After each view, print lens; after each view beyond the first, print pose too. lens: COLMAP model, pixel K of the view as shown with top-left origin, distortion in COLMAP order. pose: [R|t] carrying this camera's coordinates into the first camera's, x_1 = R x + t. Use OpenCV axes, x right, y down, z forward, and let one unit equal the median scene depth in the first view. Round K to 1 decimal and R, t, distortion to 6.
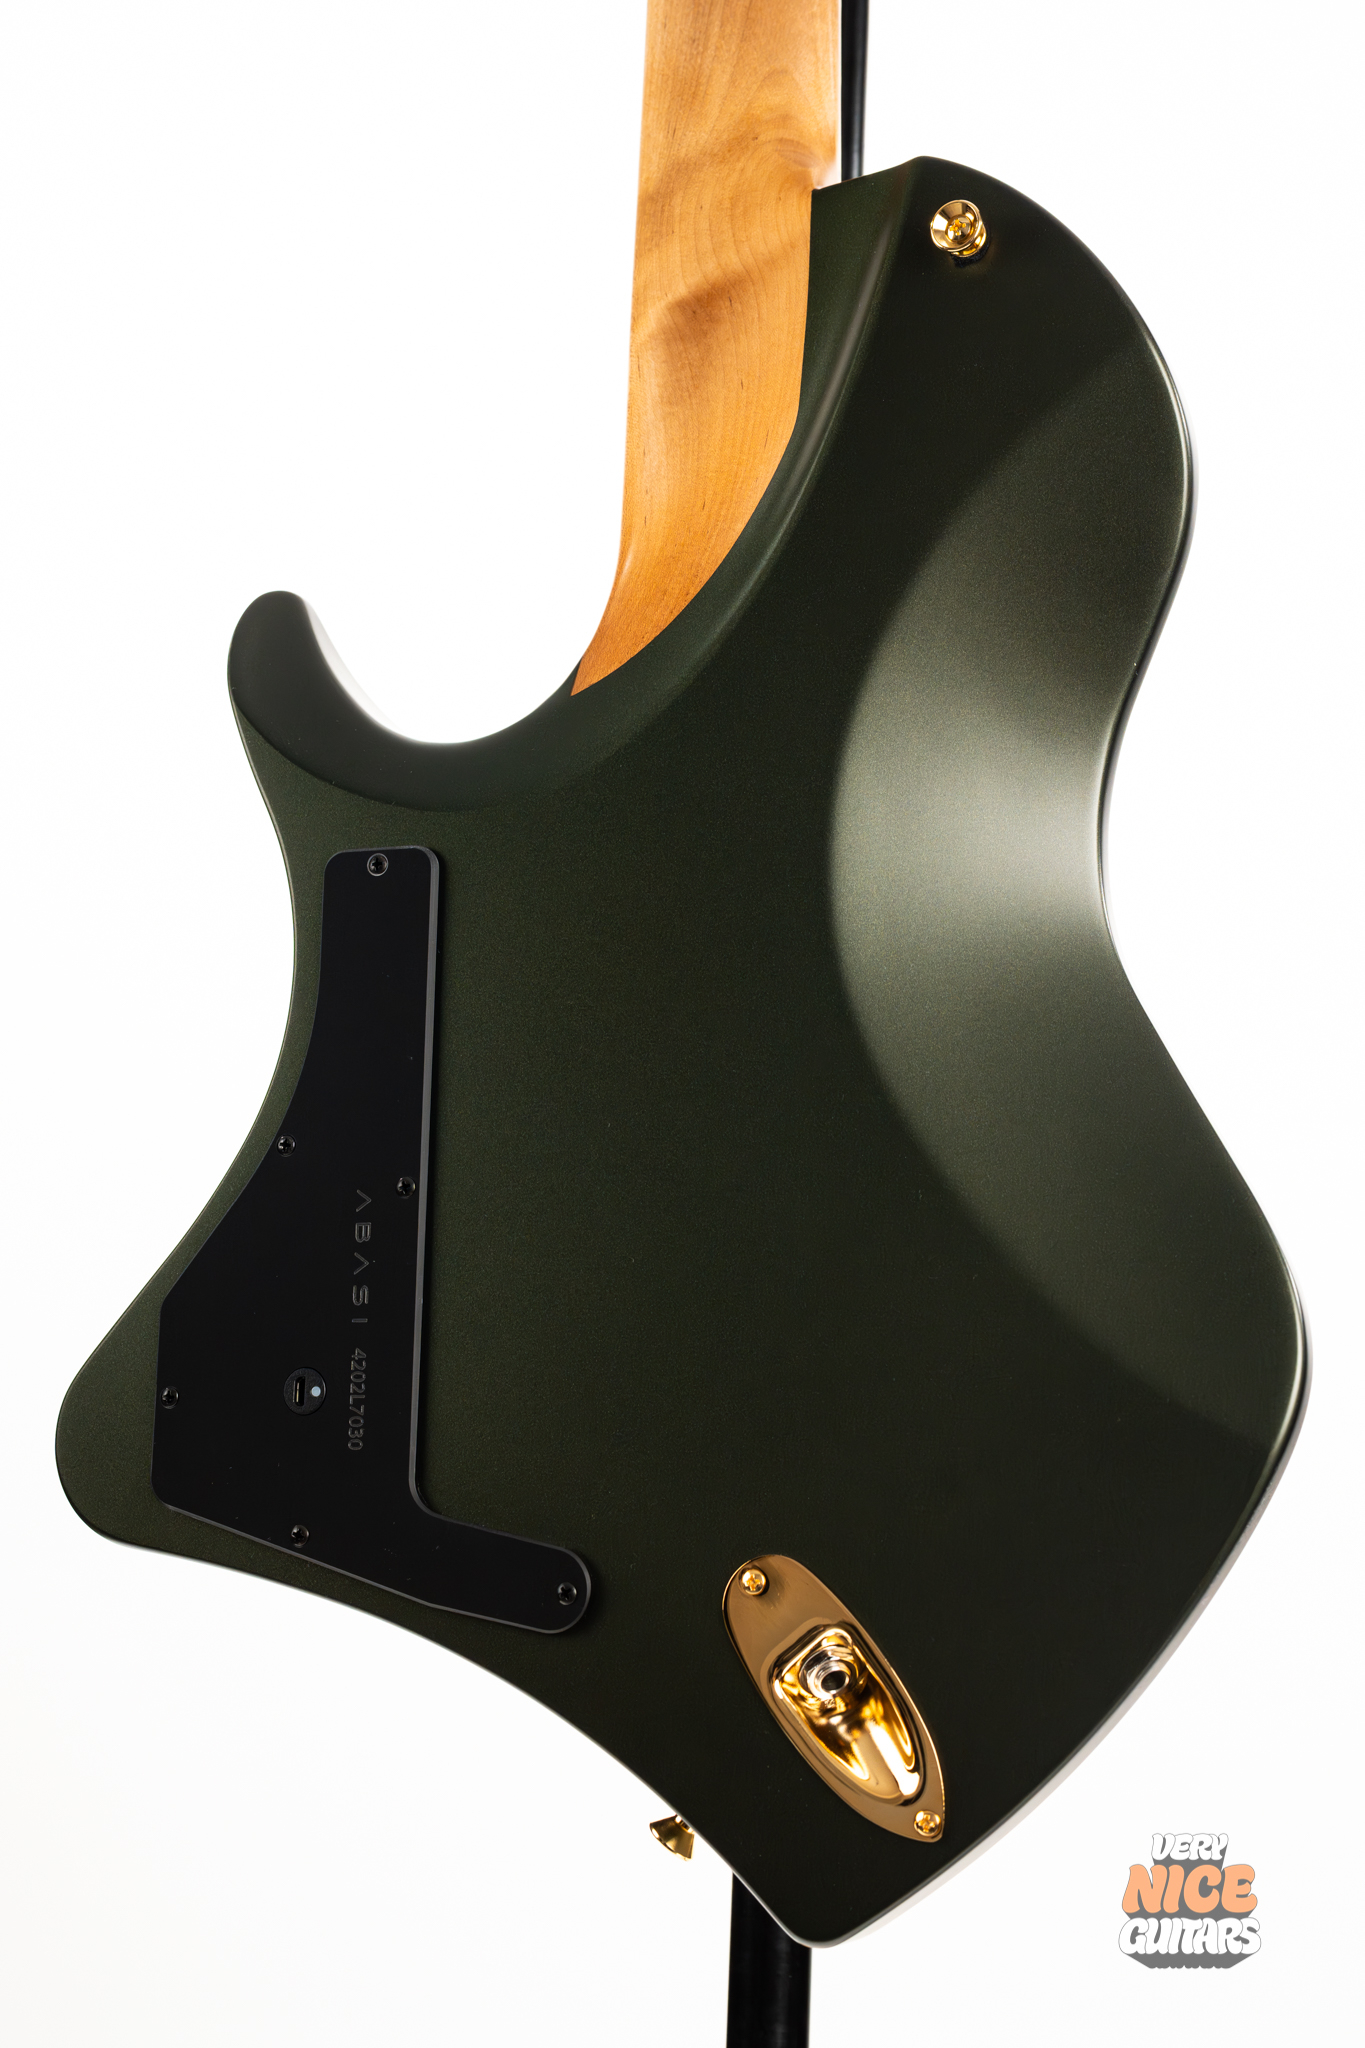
lens RADIAL K [[2968.7, 0, 683.6], [0, 2968.7, 1017.5], [0, 0, 1]] dist [0.050497, 0.000000]
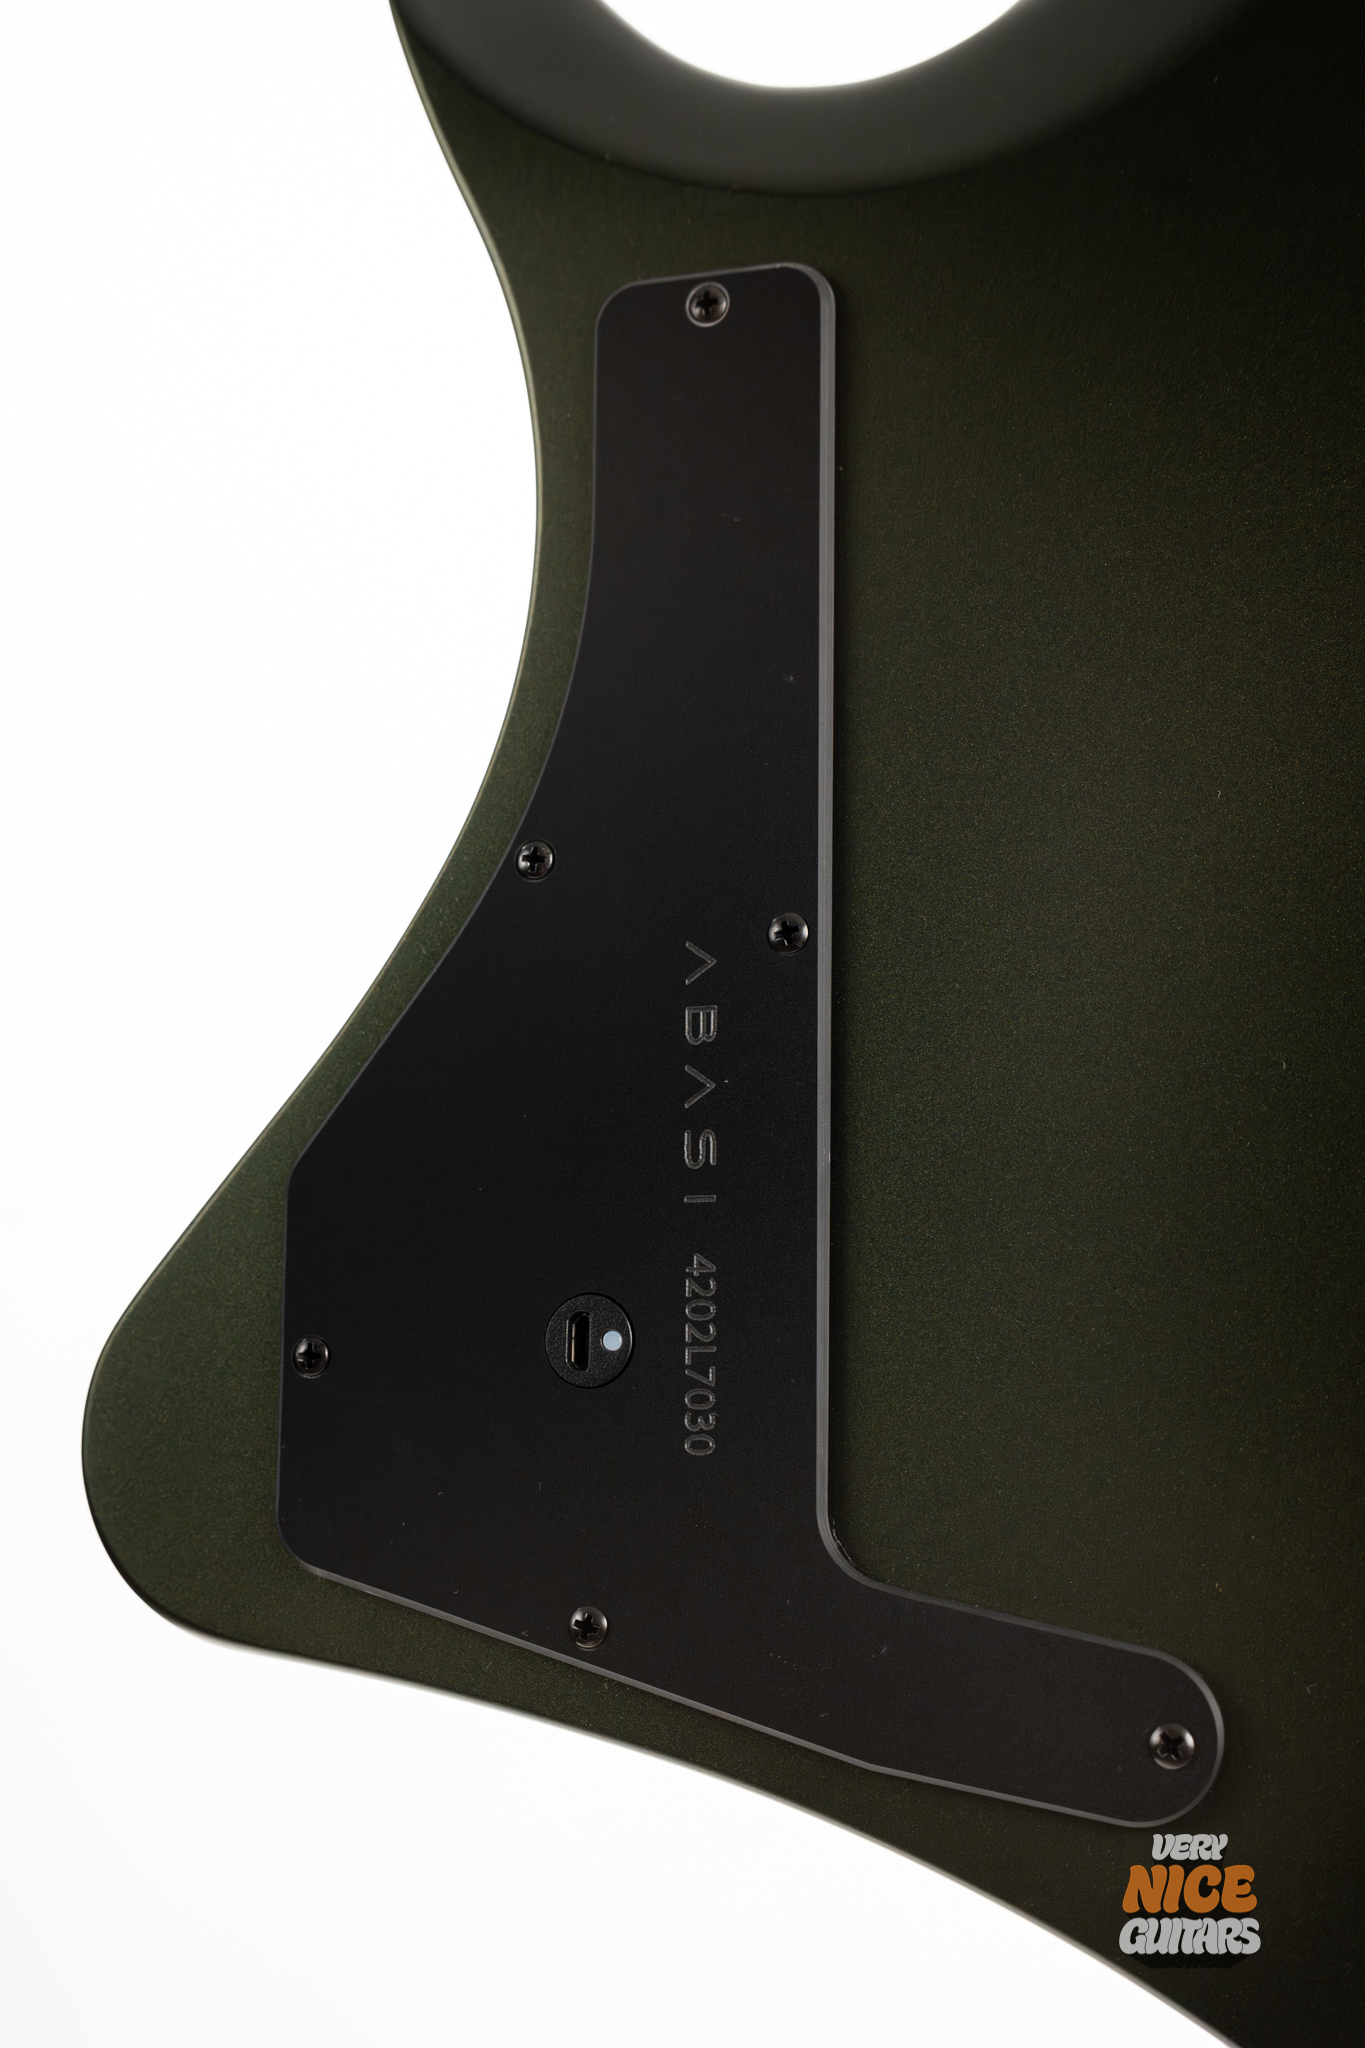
lens RADIAL K [[2968.7, 0, 682.7], [0, 2968.7, 1032.5], [0, 0, 1]] dist [0.050497, 0.000000]
pose [[0.998836, -0.012331, 0.046631, -0.134560], [0.011262, 0.999669, 0.023119, 0.061884], [-0.046901, -0.022567, 0.998645, 0.496582]]
